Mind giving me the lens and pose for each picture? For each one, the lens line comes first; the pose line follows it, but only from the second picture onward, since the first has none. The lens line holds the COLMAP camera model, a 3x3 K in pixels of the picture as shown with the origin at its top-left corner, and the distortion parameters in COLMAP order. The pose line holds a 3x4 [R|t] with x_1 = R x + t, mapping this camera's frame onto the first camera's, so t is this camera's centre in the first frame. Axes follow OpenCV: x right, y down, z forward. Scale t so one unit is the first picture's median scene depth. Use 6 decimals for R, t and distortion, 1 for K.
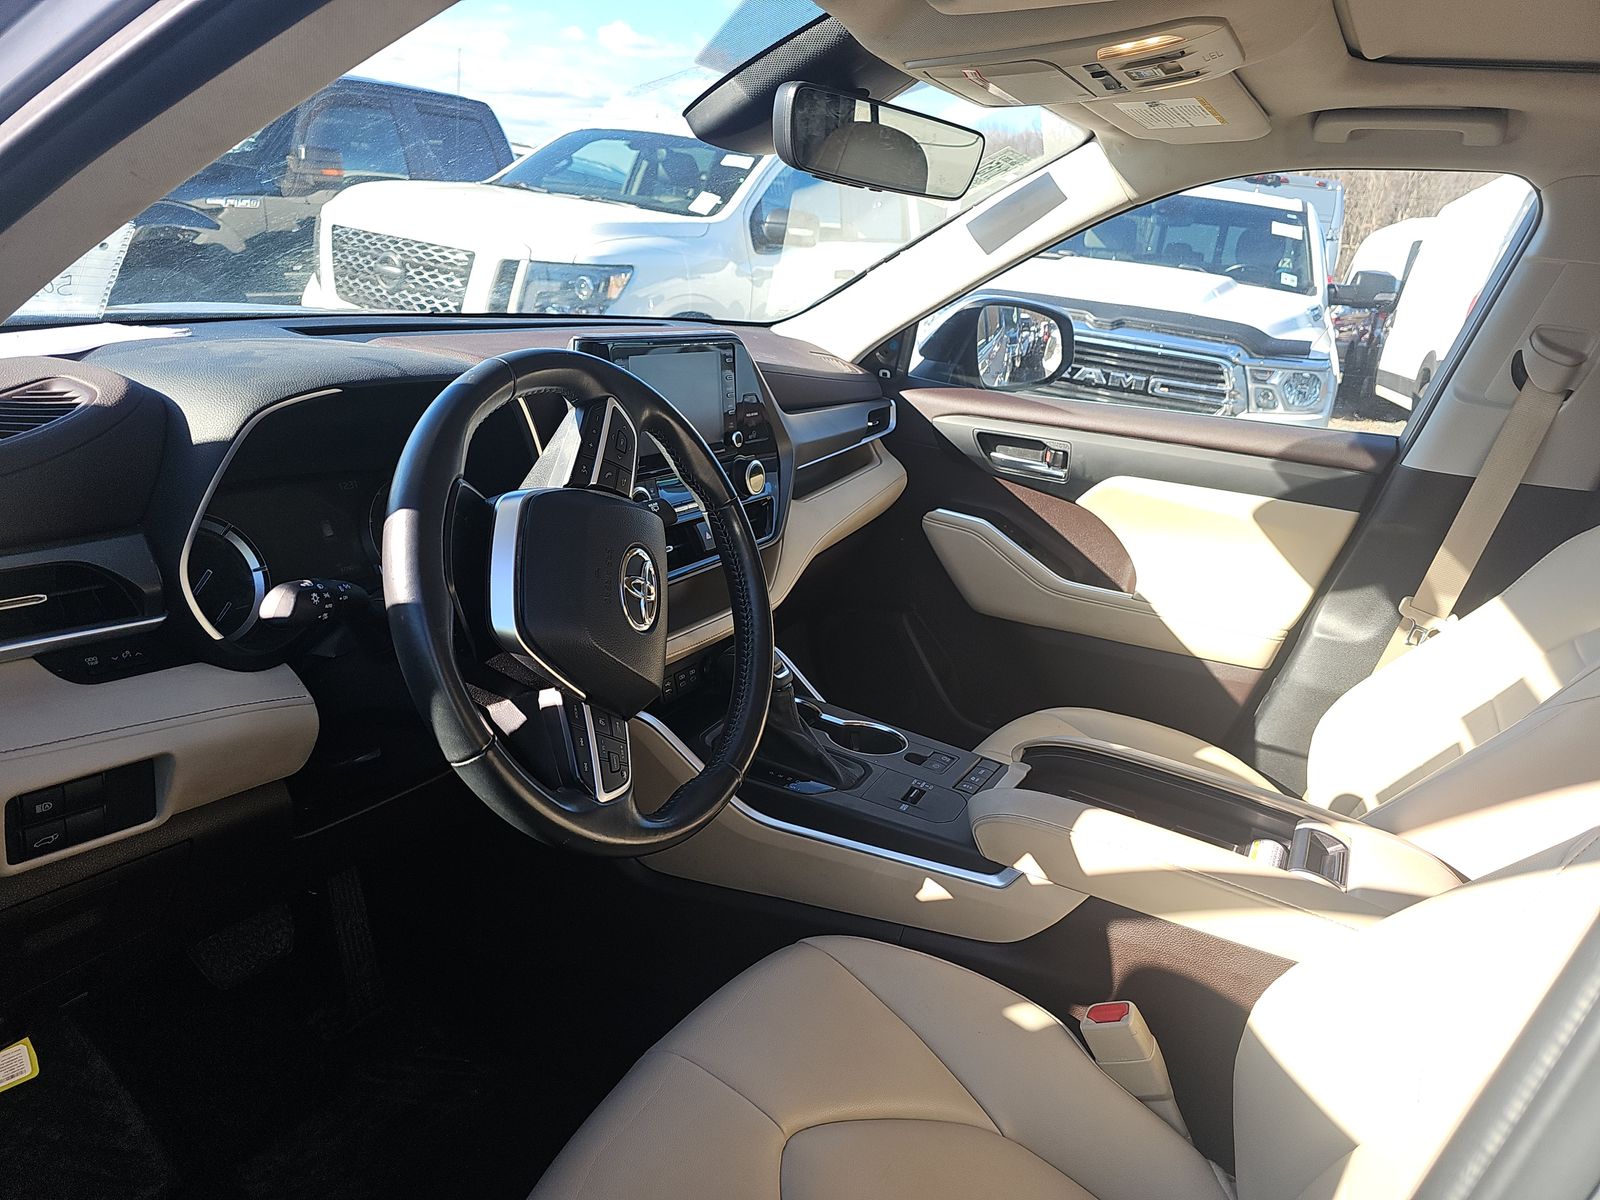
lens RADIAL K [[1024.1, 0, 797.0], [0, 1024.1, 589.1], [0, 0, 1]] dist [0.053993, -0.063222]
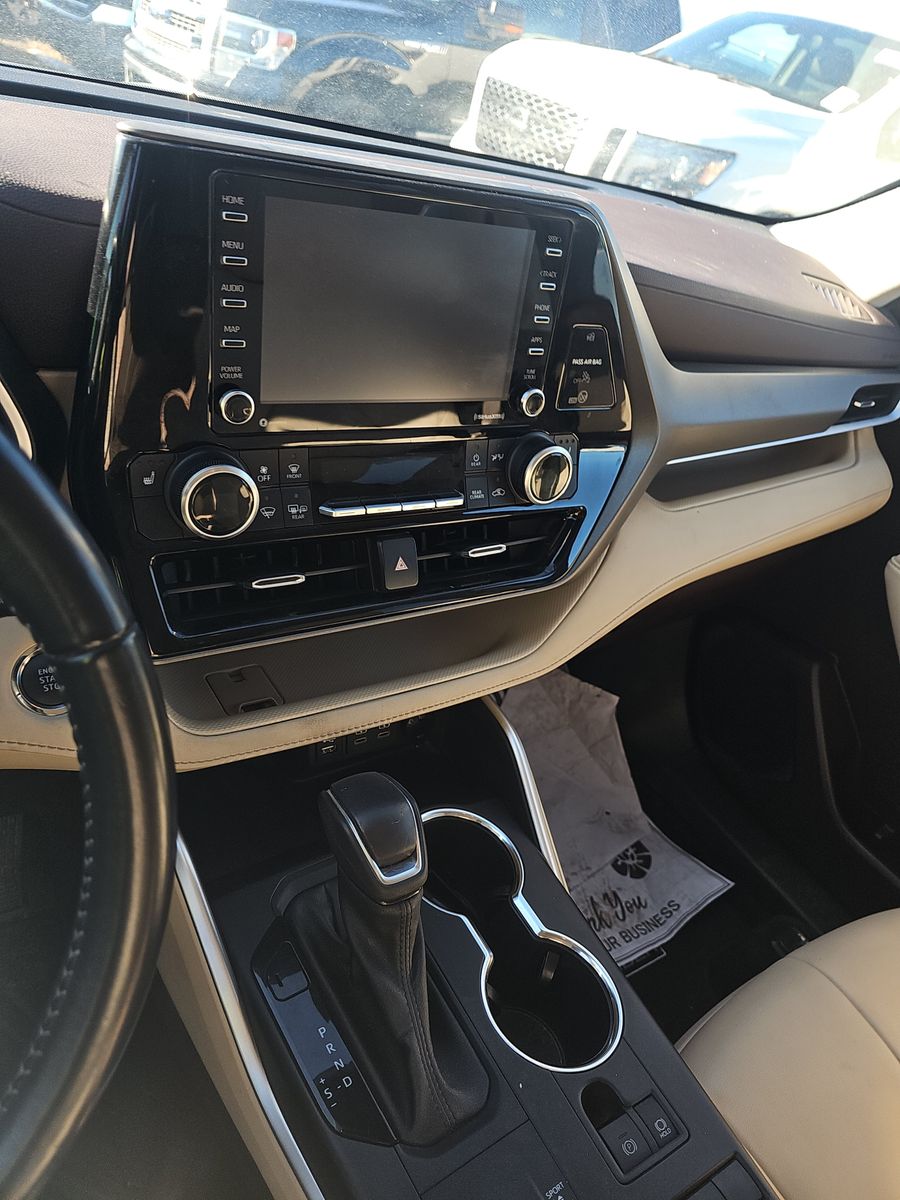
lens RADIAL K [[768.1, 0, 450.0], [0, 768.1, 600.0], [0, 0, 1]] dist [0.053993, -0.063222]
pose [[0.864675, 0.355640, -0.354762, 0.067452], [-0.271380, 0.925023, 0.265866, -0.109665], [0.422716, -0.133613, 0.896359, 0.444250]]
